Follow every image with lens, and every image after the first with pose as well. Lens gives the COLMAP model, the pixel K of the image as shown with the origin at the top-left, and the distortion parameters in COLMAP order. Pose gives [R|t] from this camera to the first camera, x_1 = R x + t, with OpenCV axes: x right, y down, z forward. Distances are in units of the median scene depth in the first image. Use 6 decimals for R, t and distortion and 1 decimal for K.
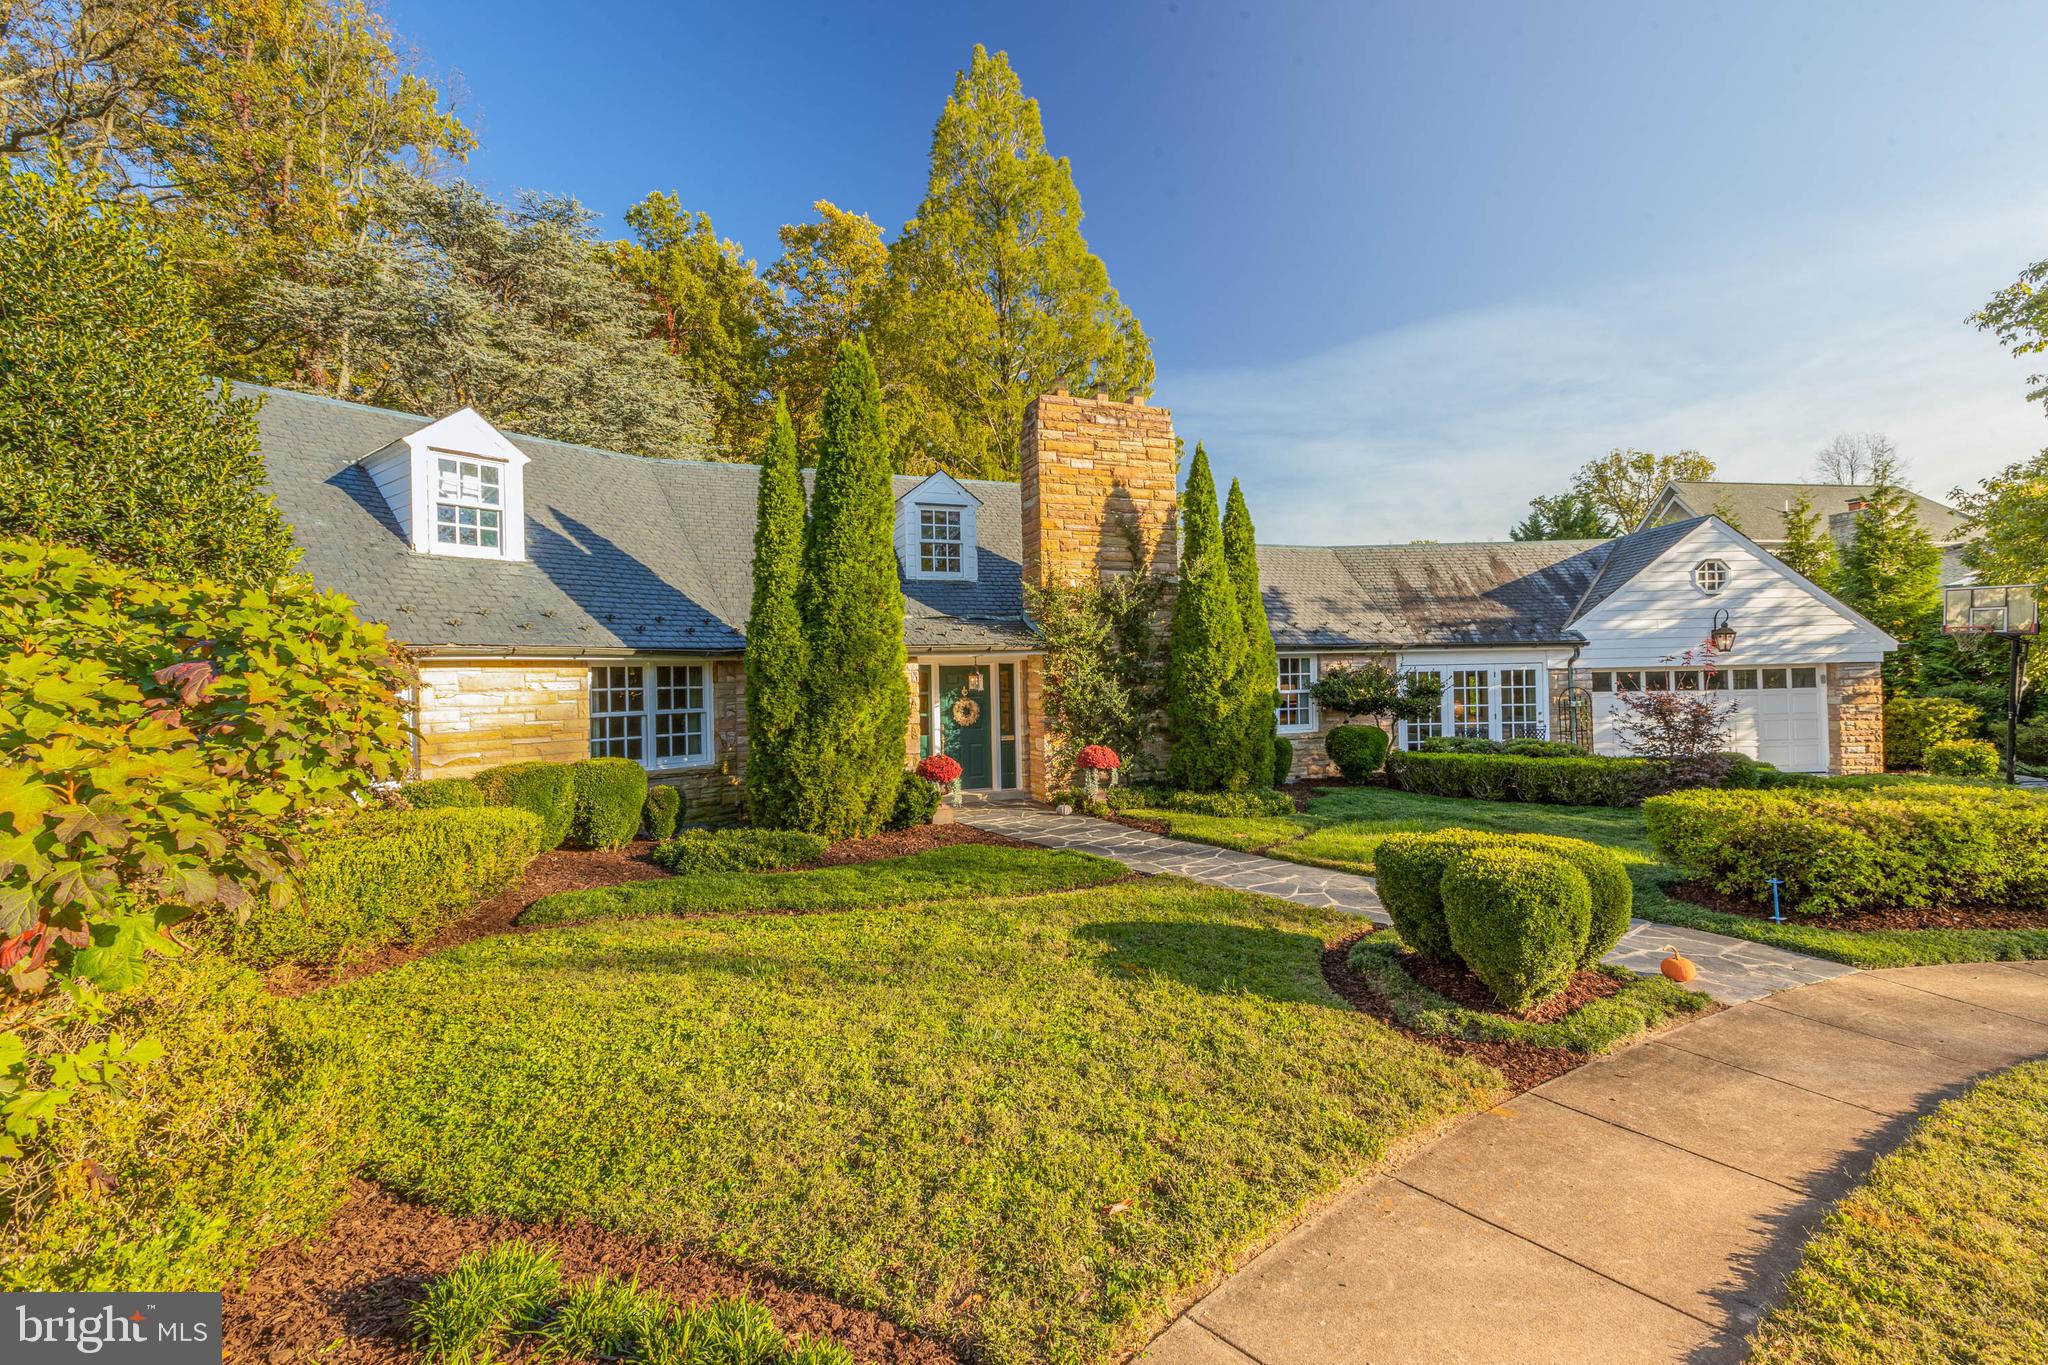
lens RADIAL K [[904.9, 0, 1024.0], [0, 904.9, 682.5], [0, 0, 1]] dist [0.001995, -0.000209]
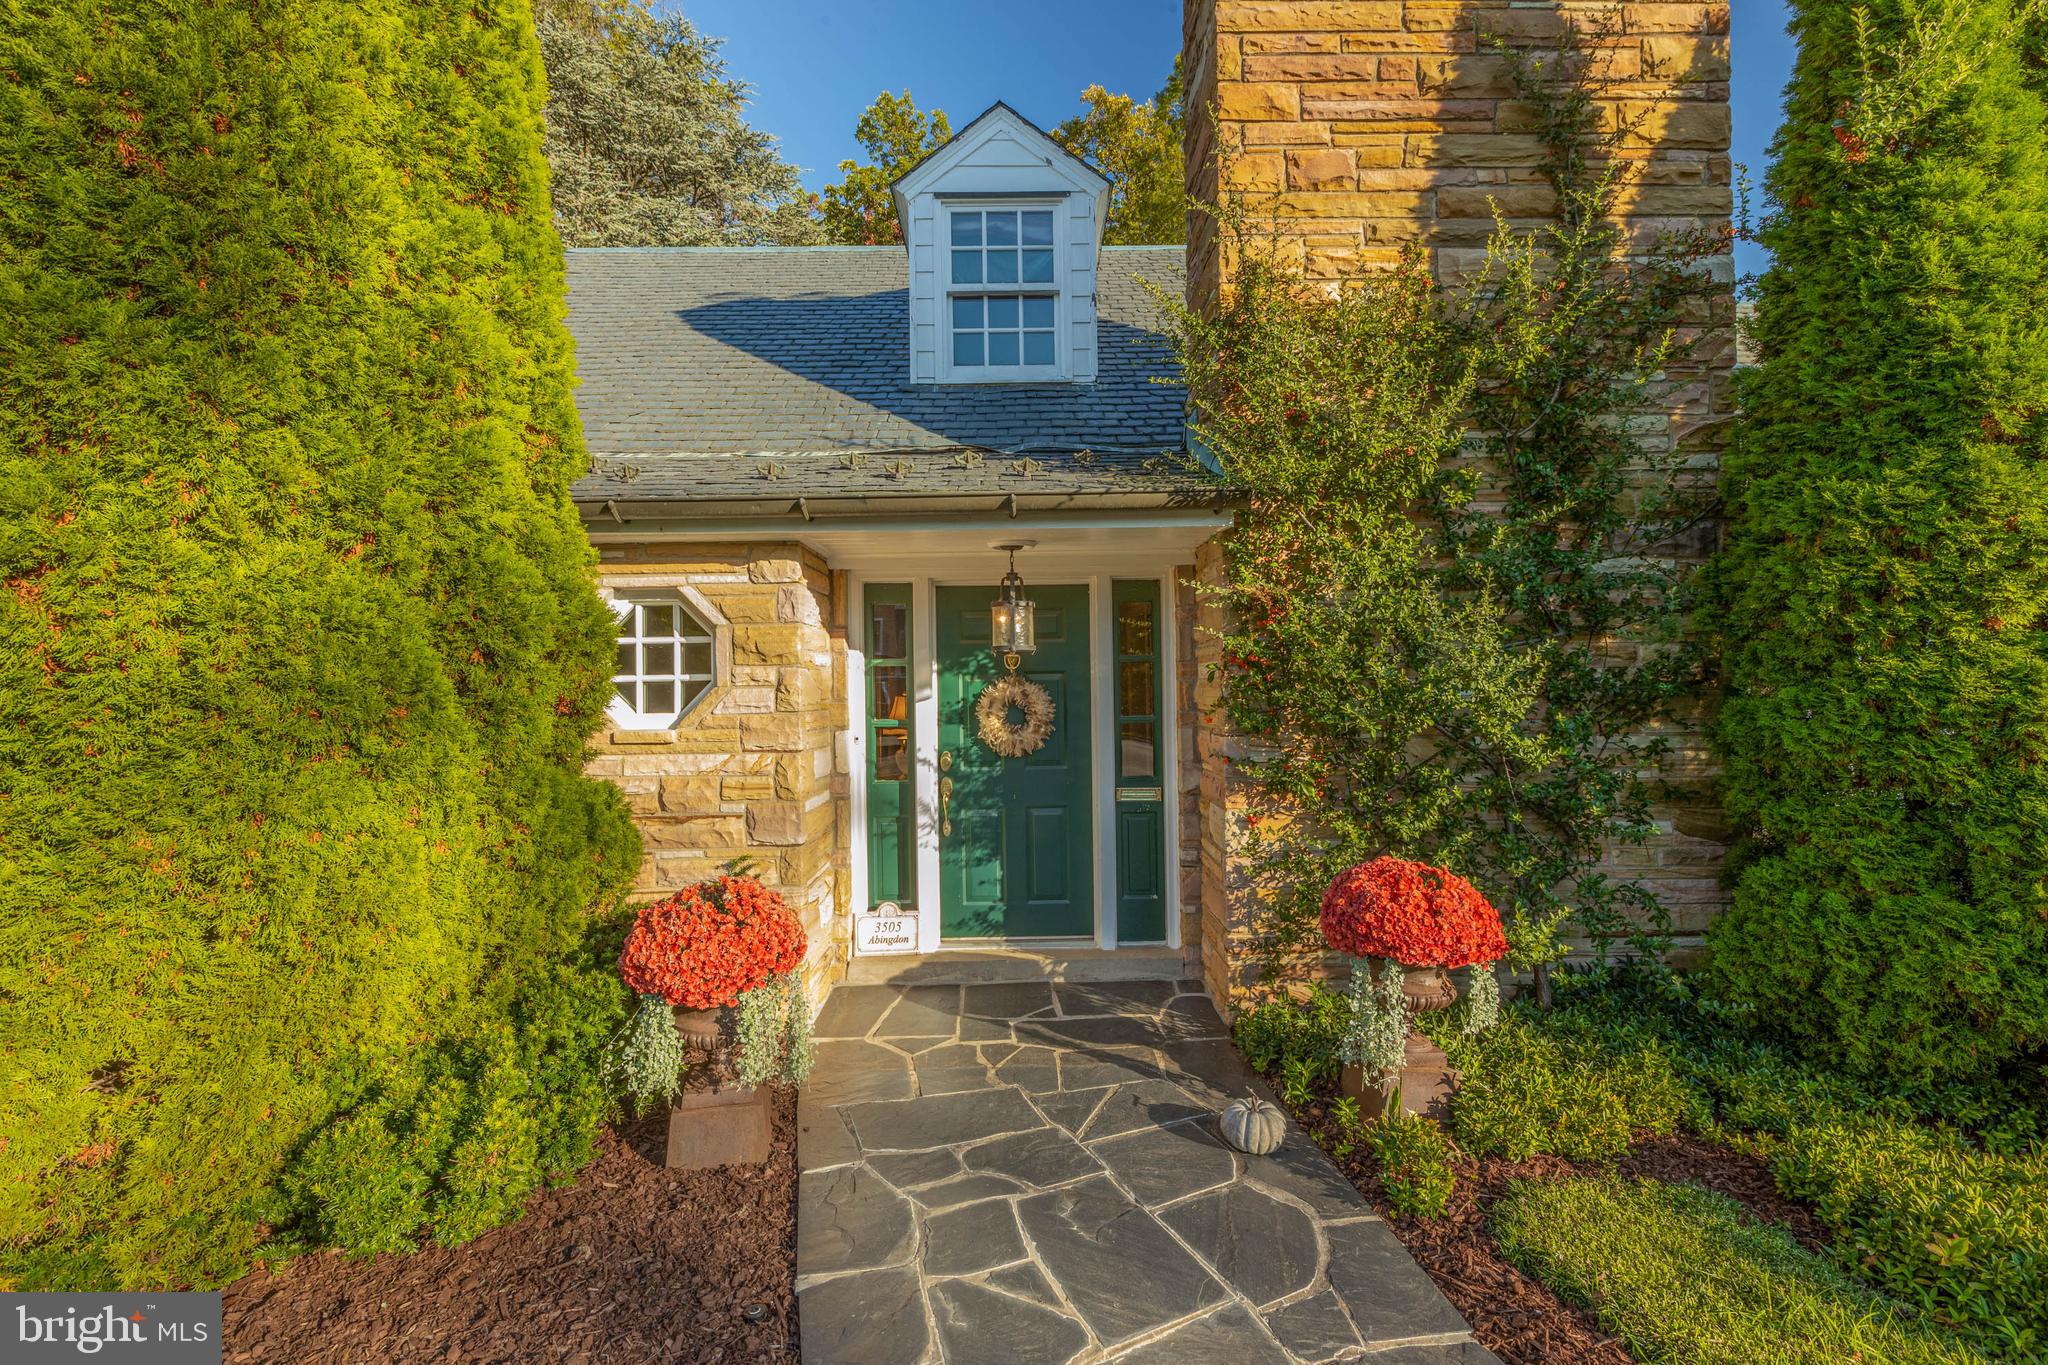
lens RADIAL K [[904.9, 0, 1024.0], [0, 904.9, 682.5], [0, 0, 1]] dist [0.001995, -0.000209]
pose [[0.931607, 0.006924, -0.363400, 0.067923], [-0.006961, 0.999975, 0.001207, 0.018919], [0.363400, 0.001406, 0.931632, 0.677664]]
